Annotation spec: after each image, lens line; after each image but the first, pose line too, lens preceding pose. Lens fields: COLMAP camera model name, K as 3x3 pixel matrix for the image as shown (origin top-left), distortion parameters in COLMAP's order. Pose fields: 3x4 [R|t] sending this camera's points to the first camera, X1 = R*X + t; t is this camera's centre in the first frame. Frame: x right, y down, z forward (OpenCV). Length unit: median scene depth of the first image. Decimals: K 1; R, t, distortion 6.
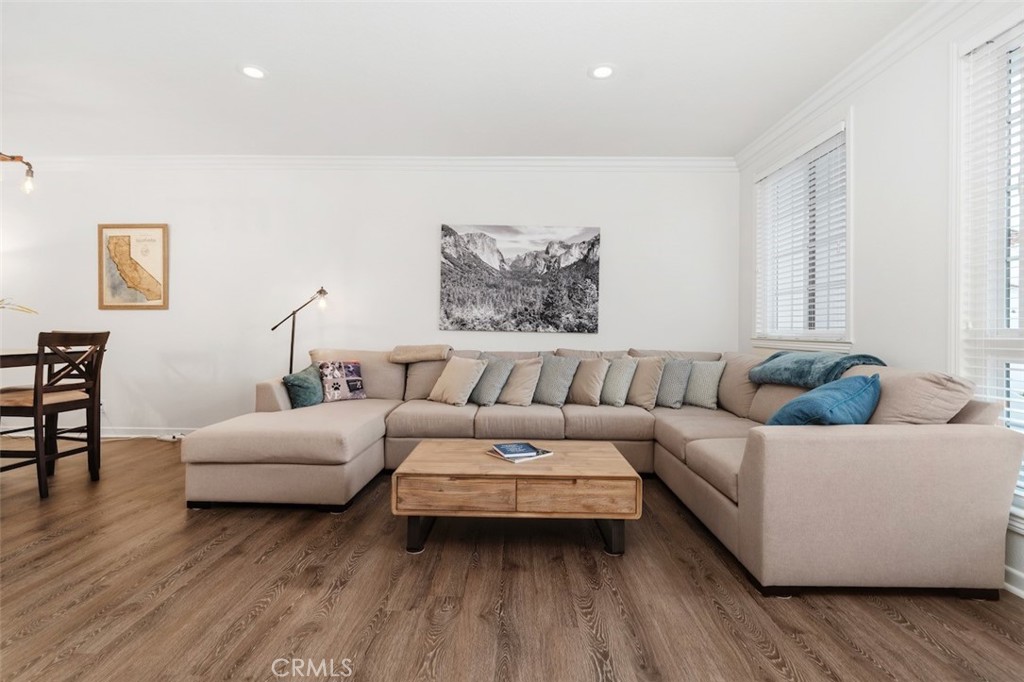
lens RADIAL K [[479.6, 0, 514.4], [0, 479.6, 331.7], [0, 0, 1]] dist [-0.000853, 0.000079]
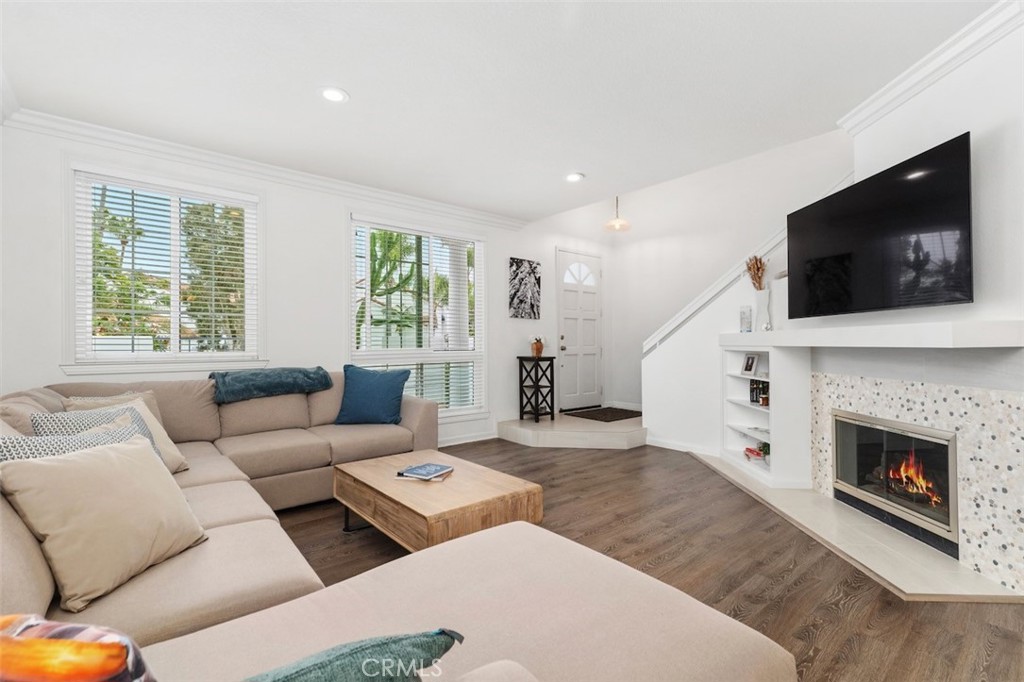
lens RADIAL K [[462.5, 0, 505.7], [0, 462.5, 340.5], [0, 0, 1]] dist [0.007403, -0.002510]
pose [[-0.644274, -0.000173, 0.764795, -1.308120], [0.003629, 0.999988, 0.003283, -0.064619], [-0.764786, 0.004890, -0.644266, 2.242968]]
